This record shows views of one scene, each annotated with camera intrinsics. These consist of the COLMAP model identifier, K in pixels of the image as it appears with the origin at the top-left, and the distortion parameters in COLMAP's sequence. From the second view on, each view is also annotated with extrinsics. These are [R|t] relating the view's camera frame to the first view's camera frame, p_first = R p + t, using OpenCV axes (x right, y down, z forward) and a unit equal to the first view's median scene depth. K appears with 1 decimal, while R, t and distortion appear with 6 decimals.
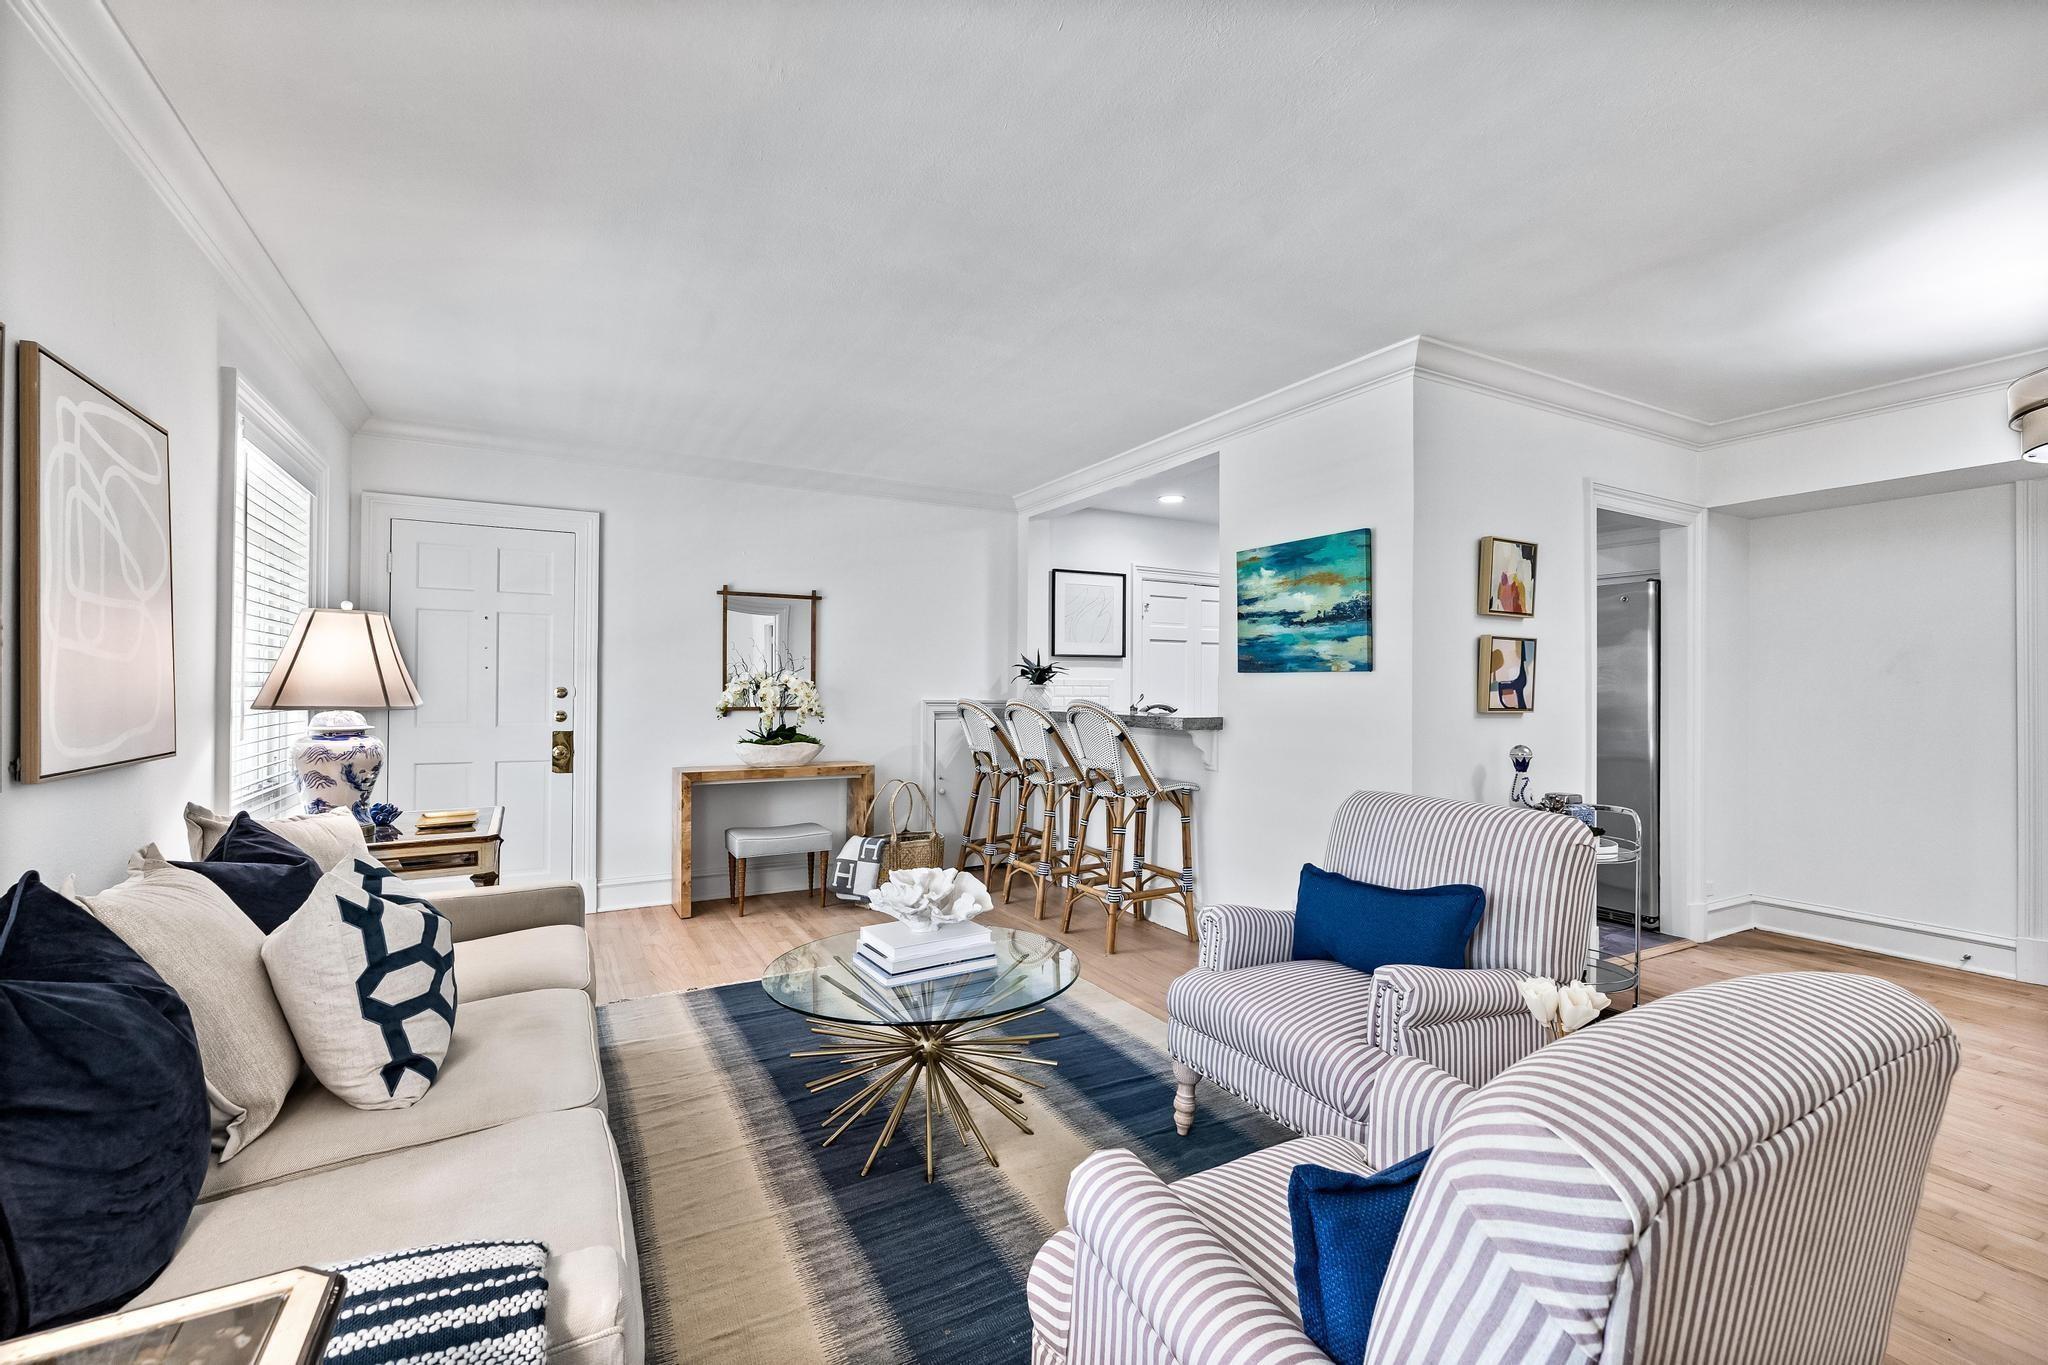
lens RADIAL K [[865.2, 0, 1024.0], [0, 865.2, 682.5], [0, 0, 1]] dist [-0.000440, -0.000203]
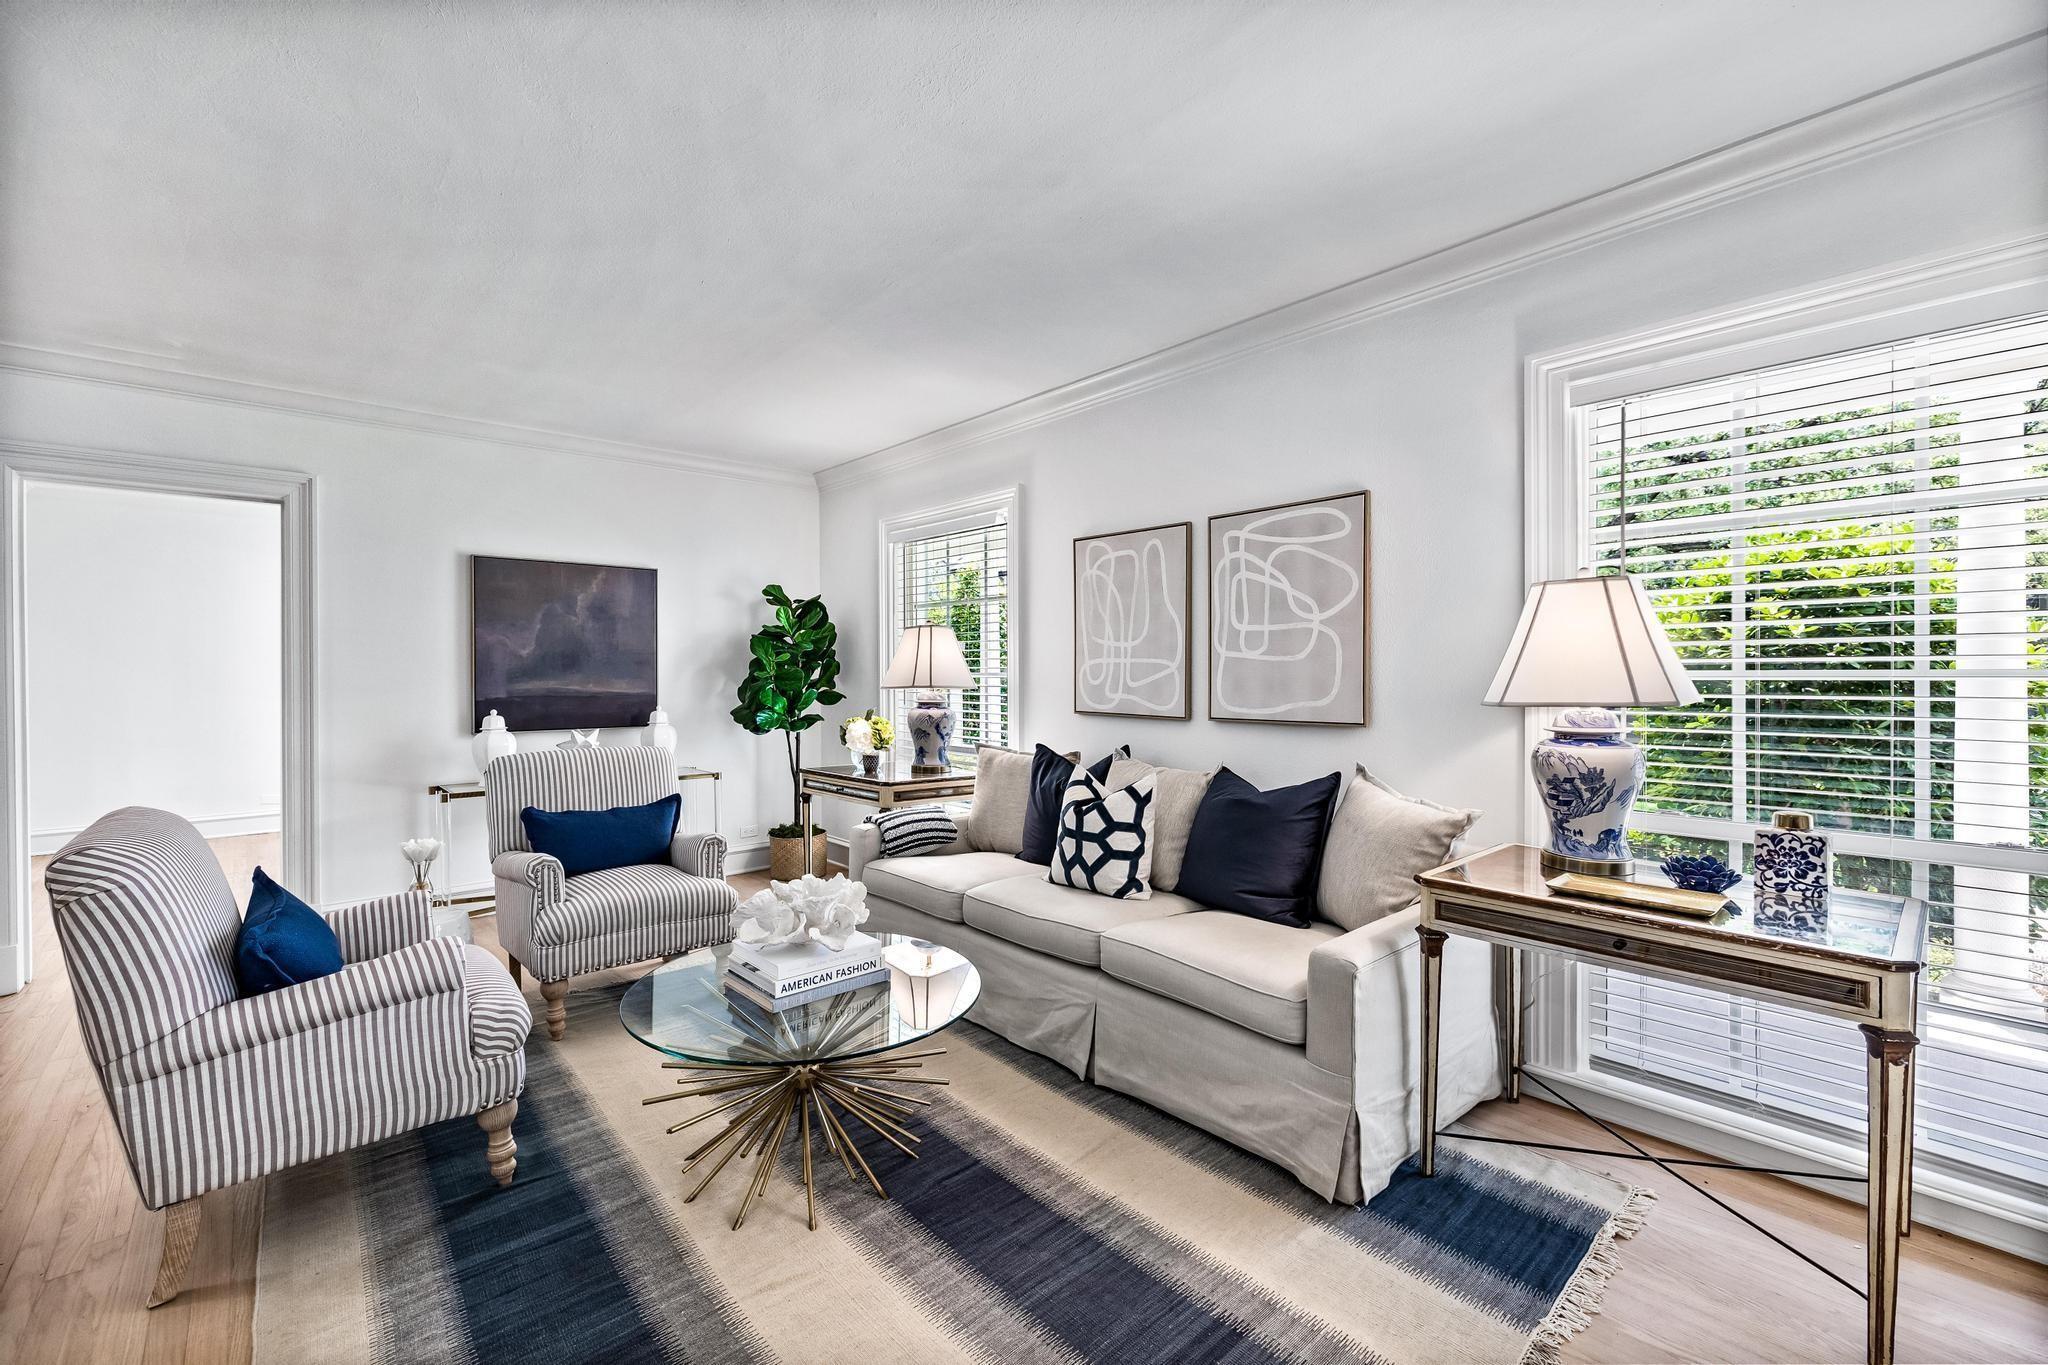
lens RADIAL K [[865.2, 0, 1024.0], [0, 865.2, 682.5], [0, 0, 1]] dist [-0.000440, -0.000203]
pose [[-0.973640, 0.003590, -0.228061, -0.066761], [0.001809, 0.999966, 0.008017, 0.000900], [0.228082, 0.007393, -0.973614, 0.989925]]
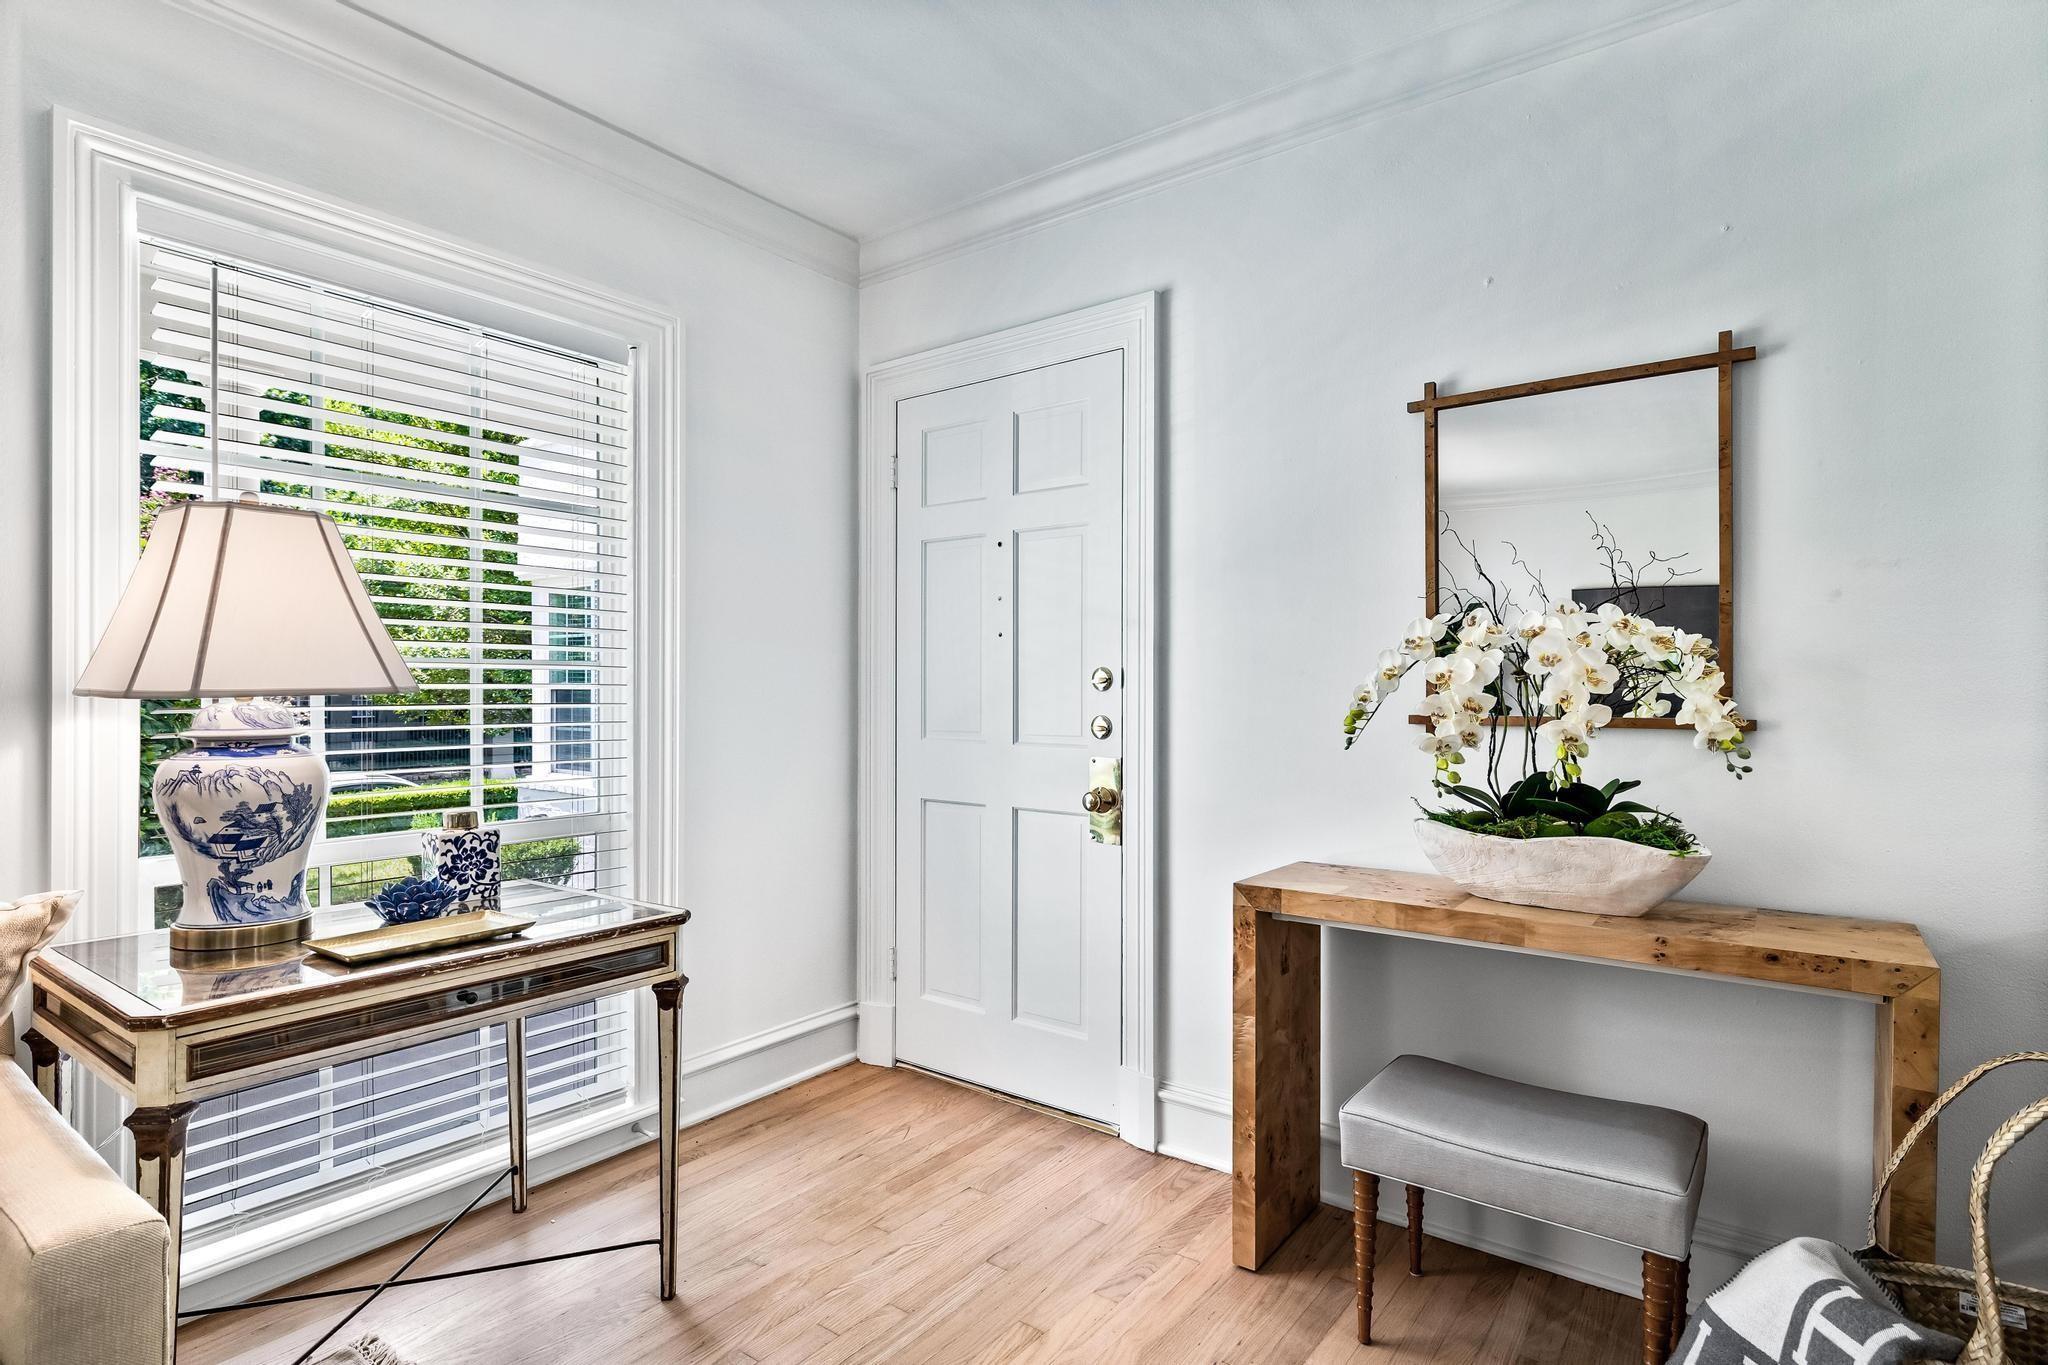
lens RADIAL K [[1038.3, 0, 1018.2], [0, 1038.3, 691.3], [0, 0, 1]] dist [0.003067, 0.001119]
pose [[0.394445, -0.001139, -0.918919, -0.009175], [0.007073, 0.999973, 0.001797, 0.017084], [0.918892, -0.007208, 0.394442, 0.706346]]
